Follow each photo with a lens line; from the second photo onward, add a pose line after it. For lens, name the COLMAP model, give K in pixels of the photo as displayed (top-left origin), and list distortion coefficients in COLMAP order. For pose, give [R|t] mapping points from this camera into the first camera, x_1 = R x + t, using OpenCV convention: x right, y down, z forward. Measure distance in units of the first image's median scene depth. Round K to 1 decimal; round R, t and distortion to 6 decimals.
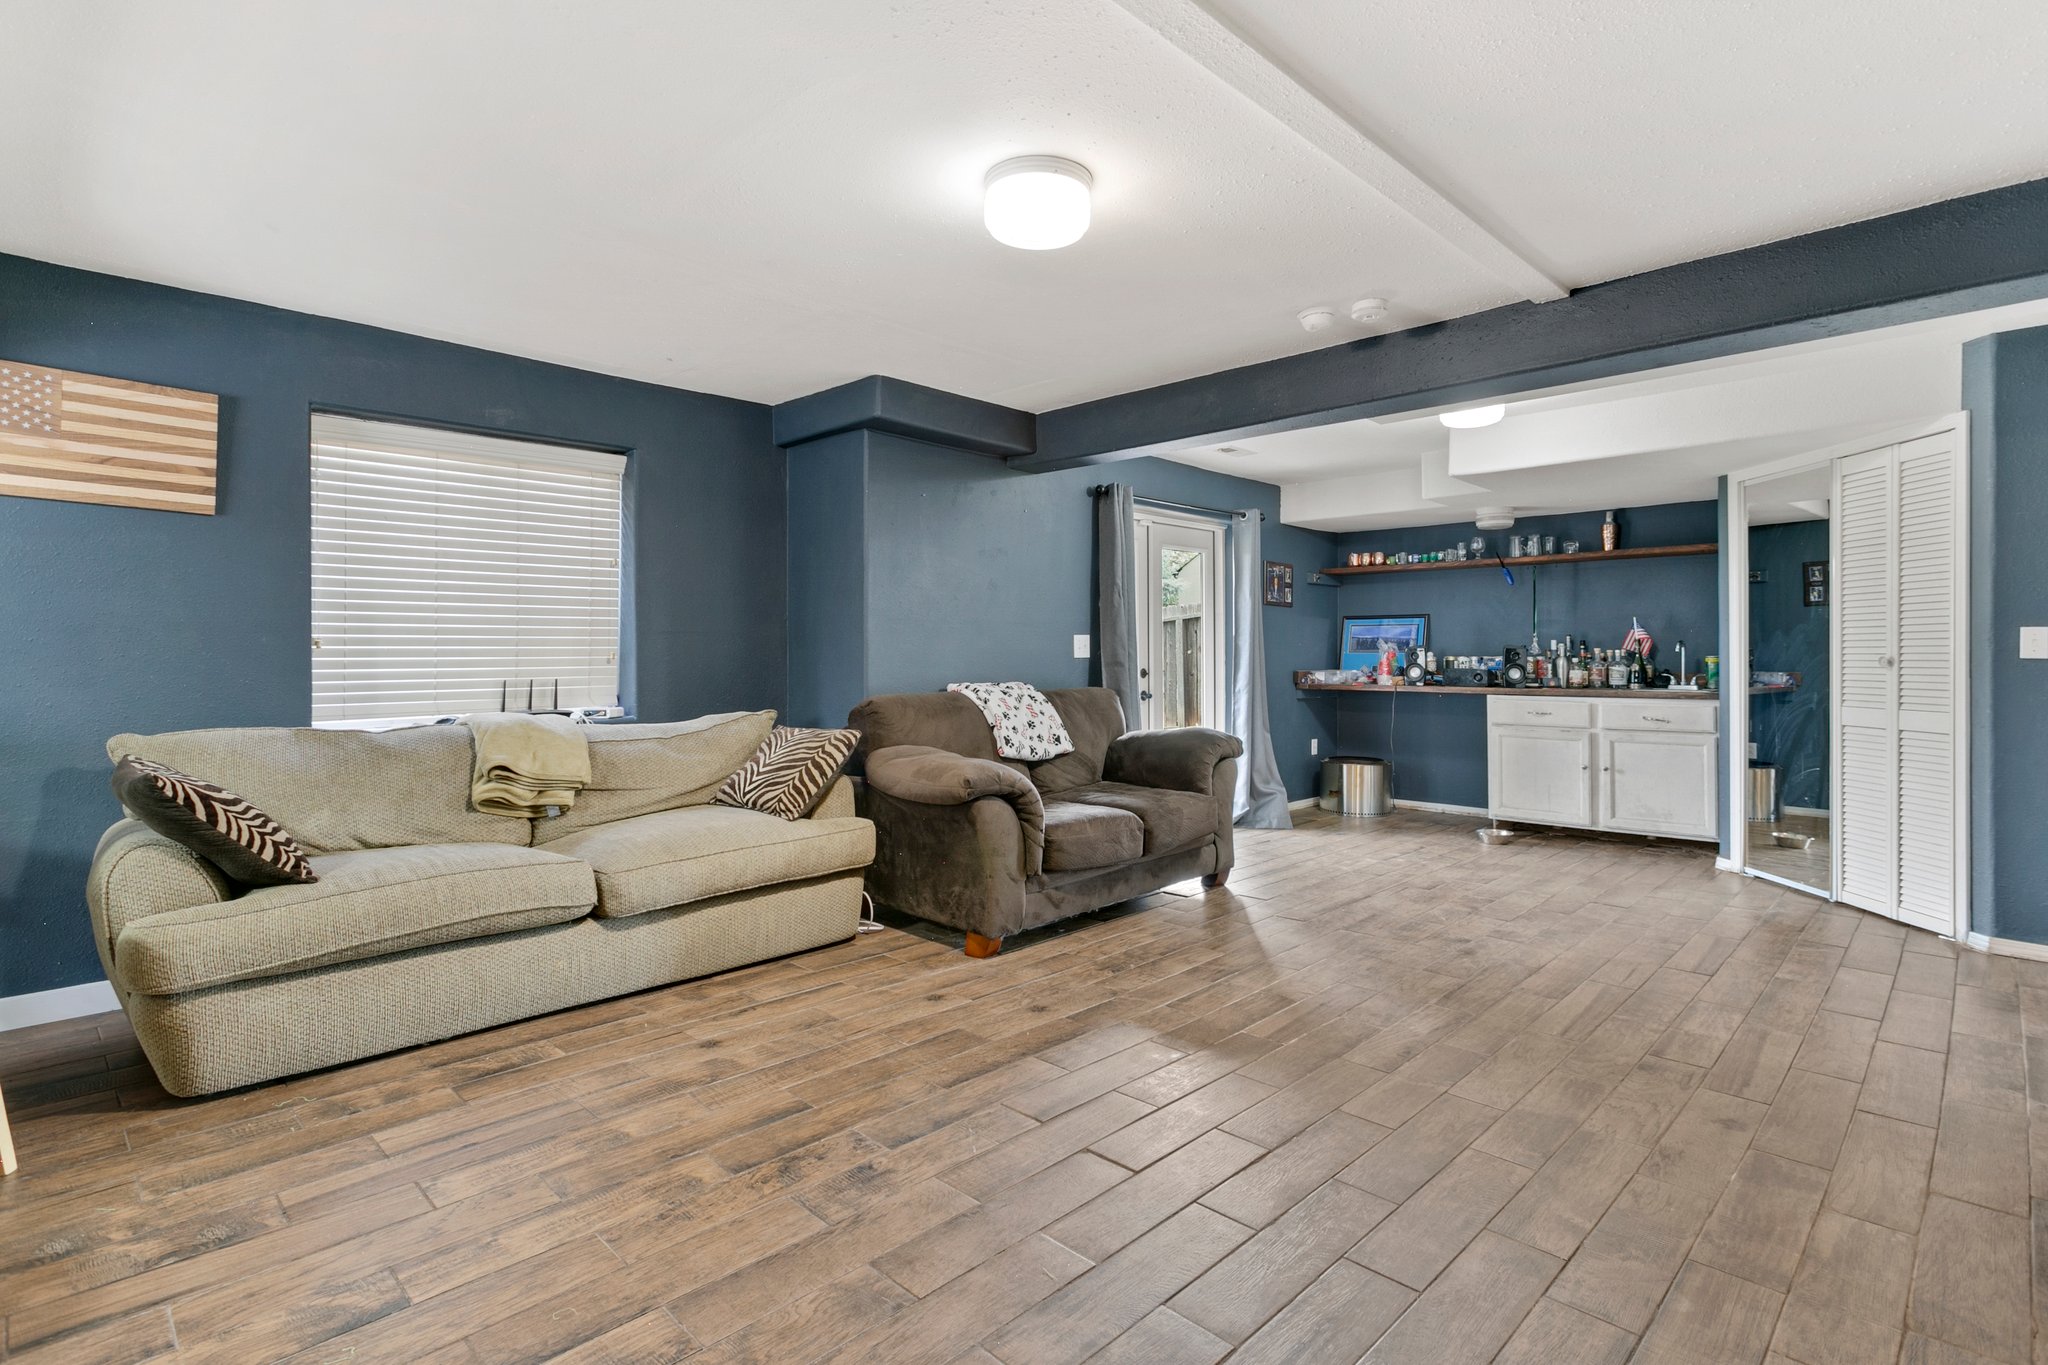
lens RADIAL K [[985.9, 0, 1014.2], [0, 985.9, 663.6], [0, 0, 1]] dist [0.000277, 0.000860]
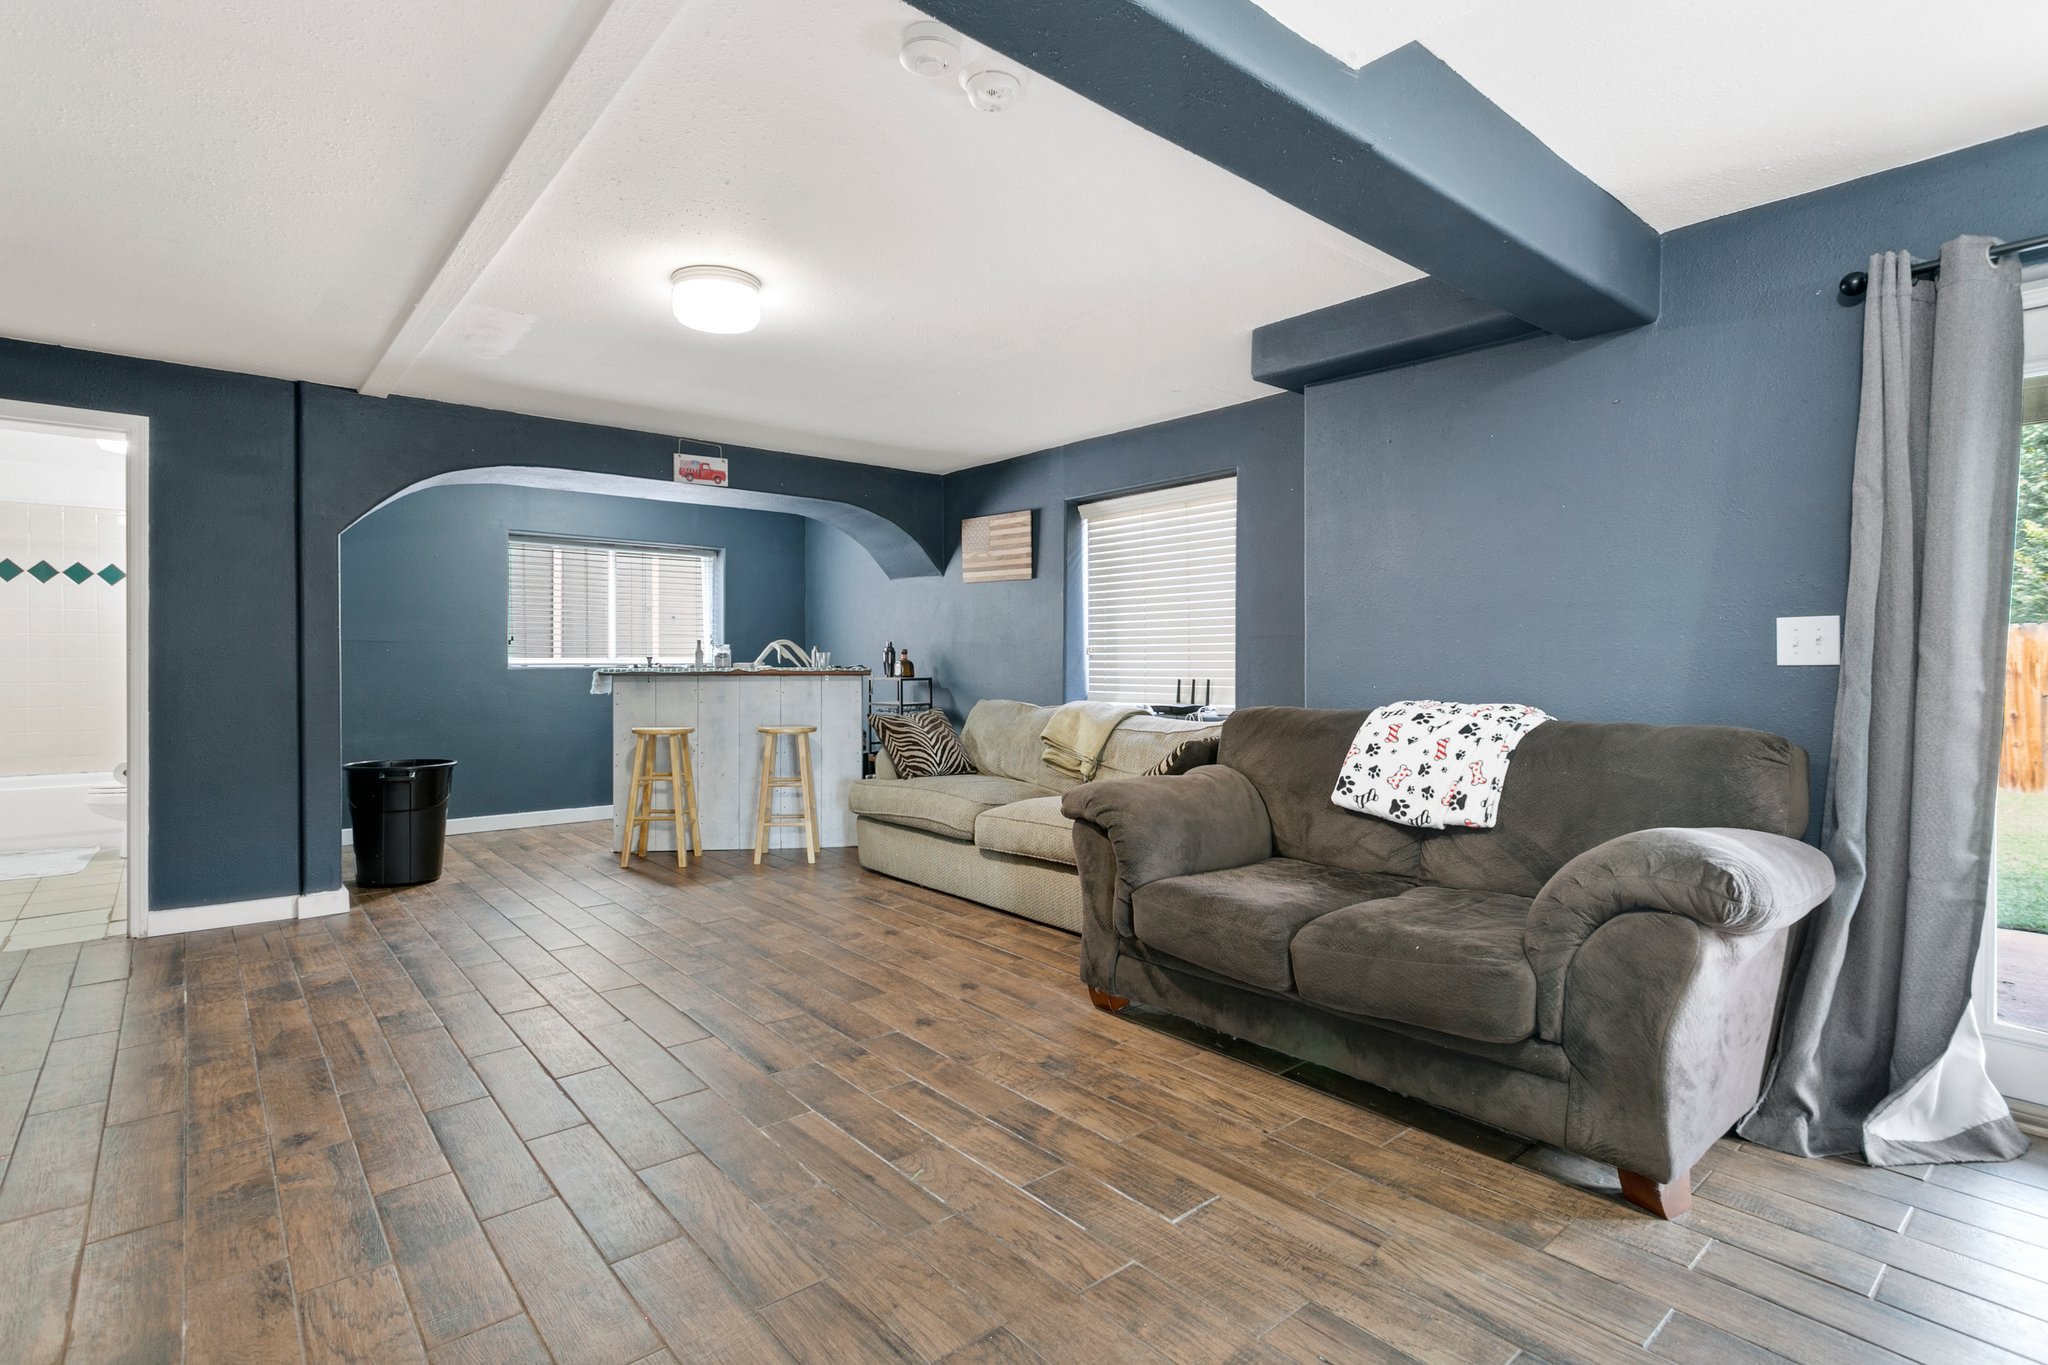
lens RADIAL K [[985.9, 0, 1014.2], [0, 985.9, 663.6], [0, 0, 1]] dist [0.000277, 0.000860]
pose [[-0.079300, 0.005031, -0.996838, 0.859129], [-0.009456, 0.999938, 0.005799, -0.008784], [0.996806, 0.009886, -0.079247, 1.012463]]
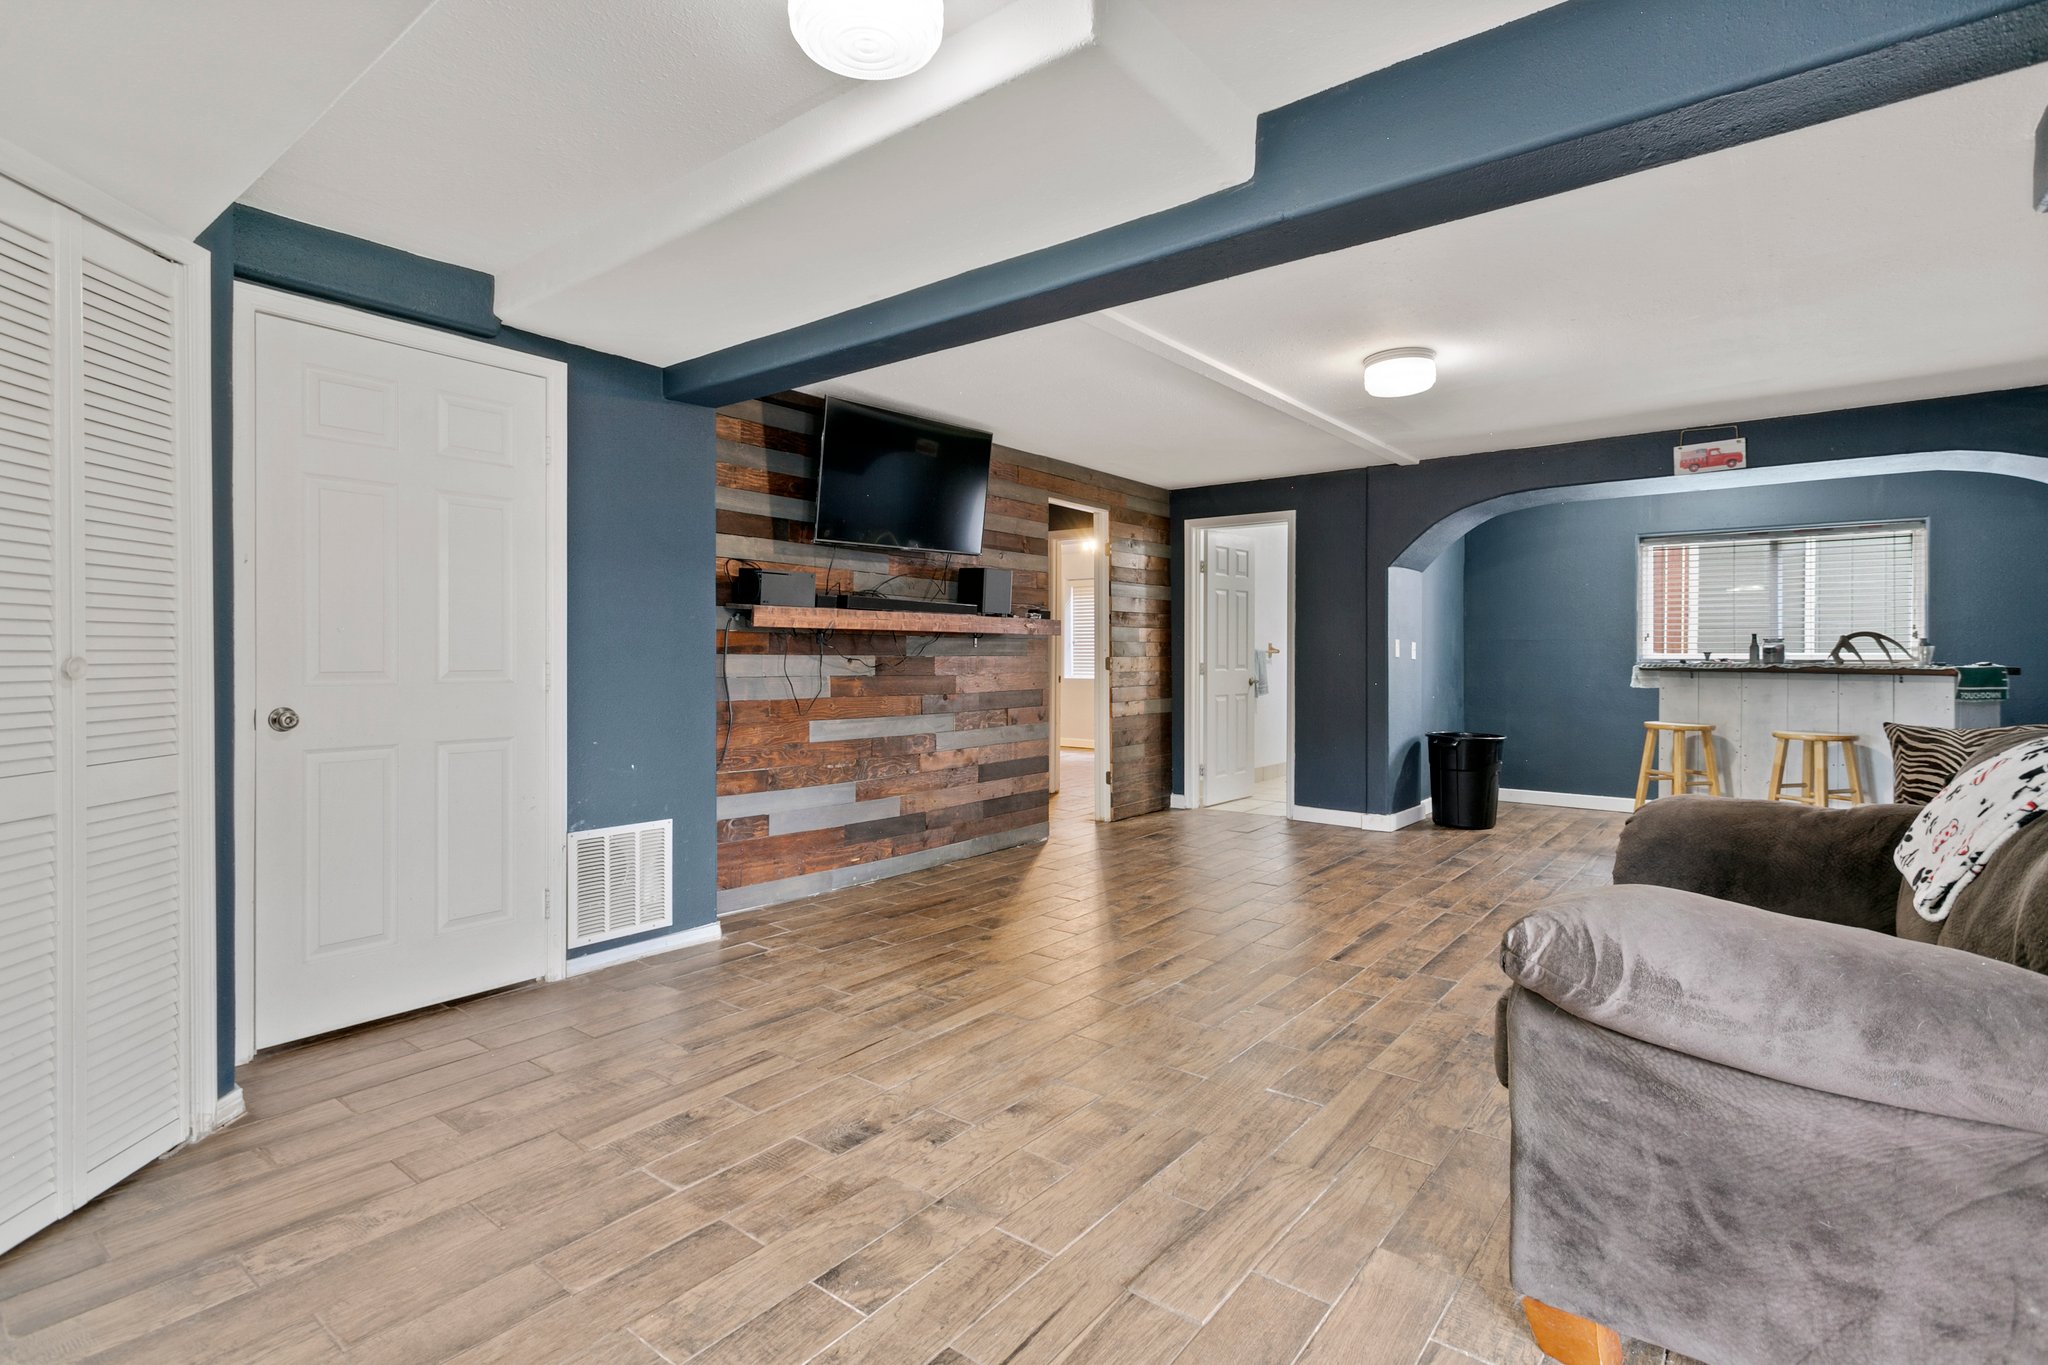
lens RADIAL K [[985.9, 0, 1014.2], [0, 985.9, 663.6], [0, 0, 1]] dist [0.000277, 0.000860]
pose [[-0.993533, 0.002101, -0.113524, 0.569730], [0.000201, 0.999860, 0.016746, -0.013511], [0.113543, 0.016615, -0.993394, 1.733595]]
